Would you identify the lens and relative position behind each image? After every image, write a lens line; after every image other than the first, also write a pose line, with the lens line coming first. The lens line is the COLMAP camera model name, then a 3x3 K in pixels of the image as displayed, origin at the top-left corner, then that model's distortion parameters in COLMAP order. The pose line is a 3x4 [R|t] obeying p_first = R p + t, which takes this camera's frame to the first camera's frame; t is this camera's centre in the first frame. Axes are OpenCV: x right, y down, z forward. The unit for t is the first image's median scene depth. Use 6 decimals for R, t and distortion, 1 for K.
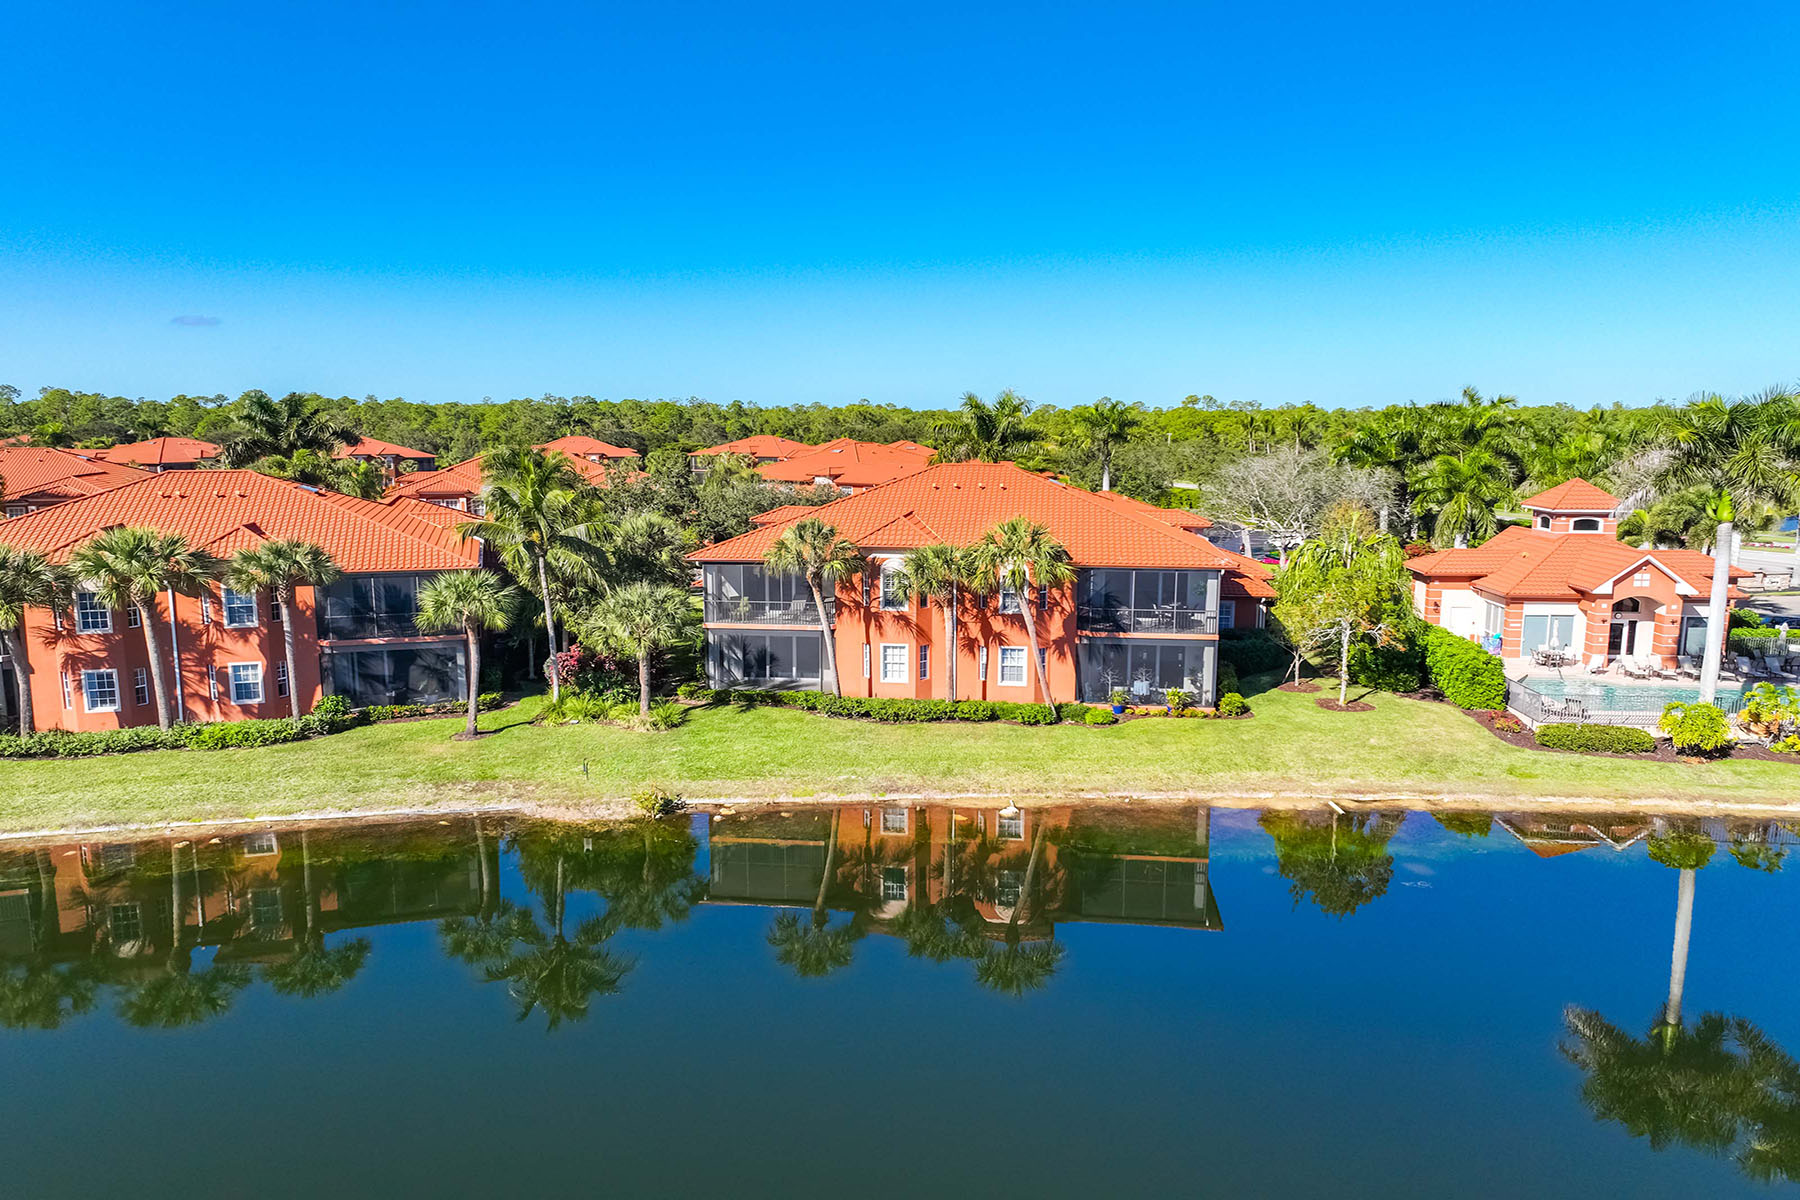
lens RADIAL K [[1191.4, 0, 900.0], [0, 1191.4, 600.0], [0, 0, 1]] dist [-0.002762, 0.022290]
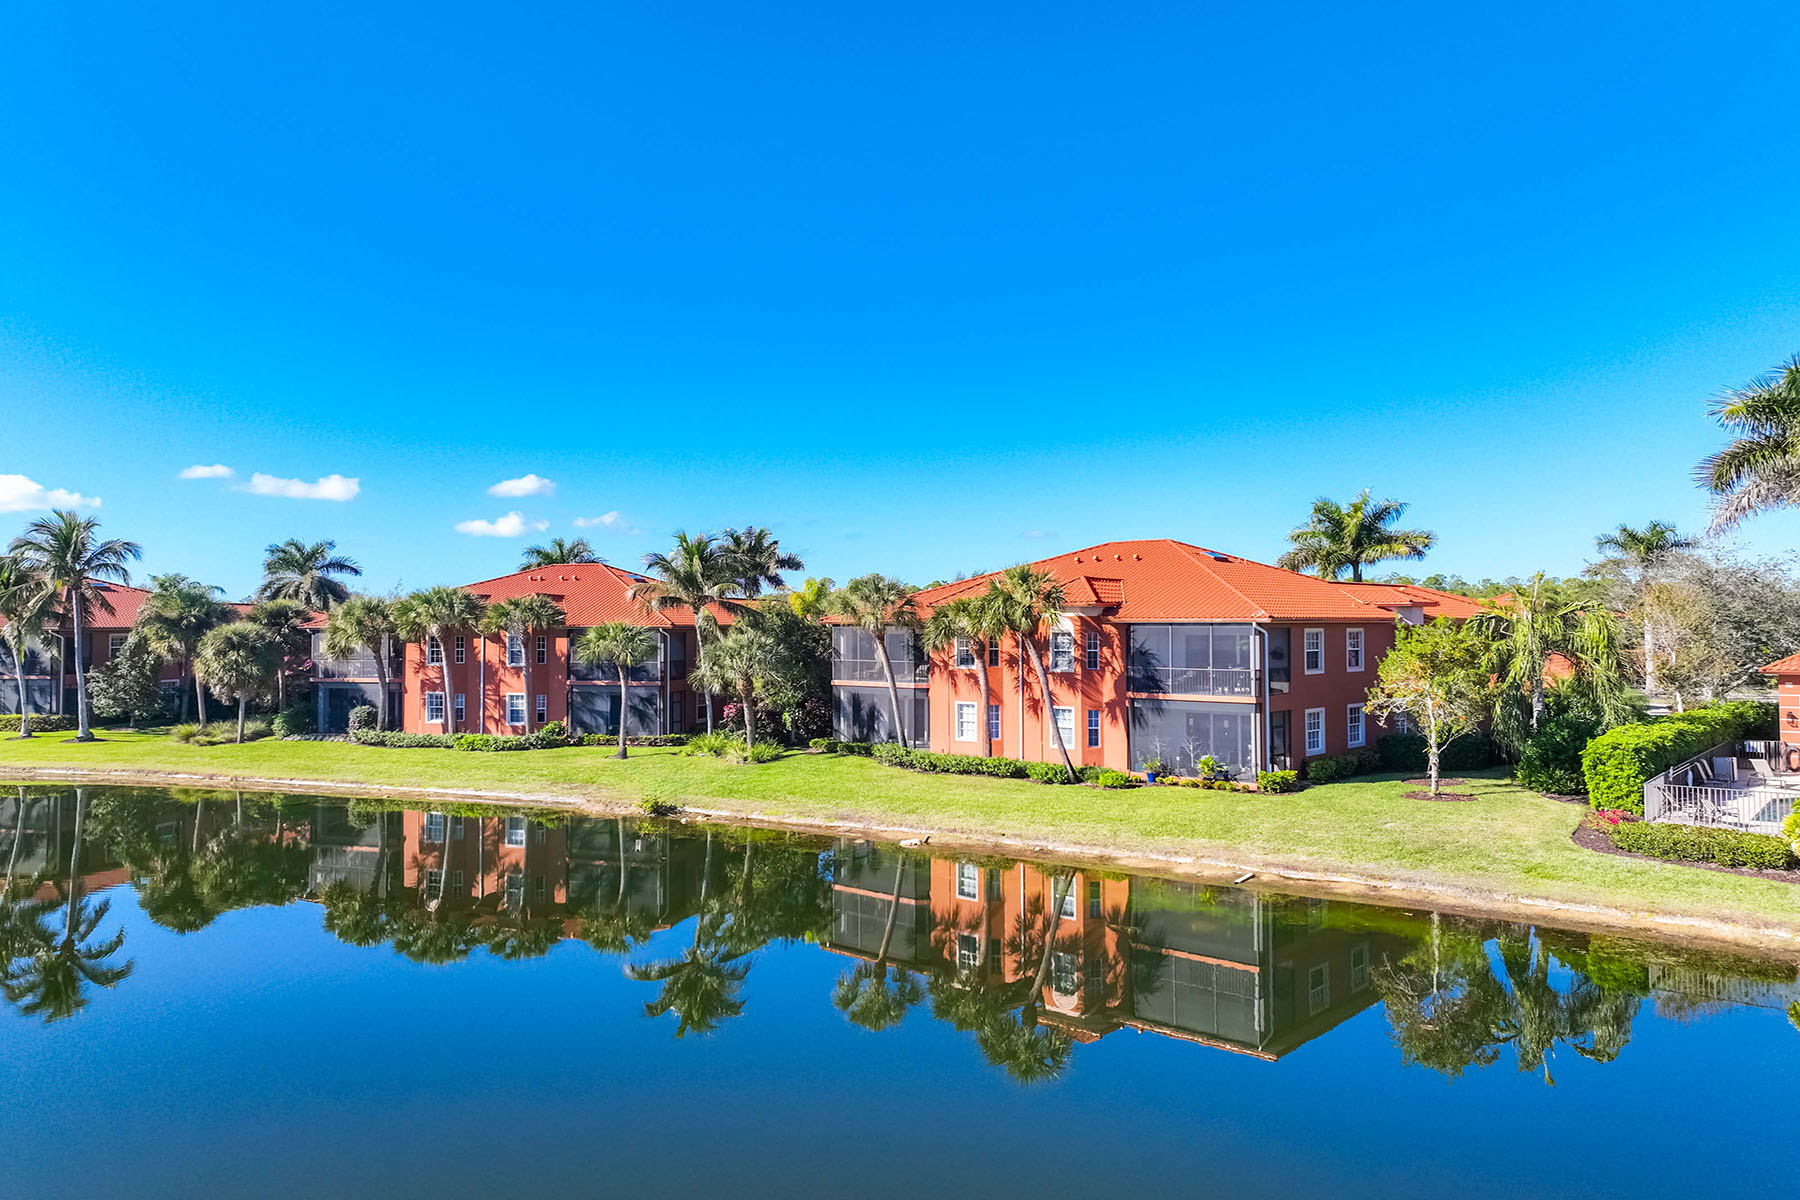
lens RADIAL K [[1191.4, 0, 900.0], [0, 1191.4, 600.0], [0, 0, 1]] dist [-0.002762, 0.022290]
pose [[0.841147, -0.007700, -0.540751, 0.500925], [-0.074917, 0.988599, -0.130613, 0.088537], [0.535592, 0.150376, 0.830980, 0.122390]]
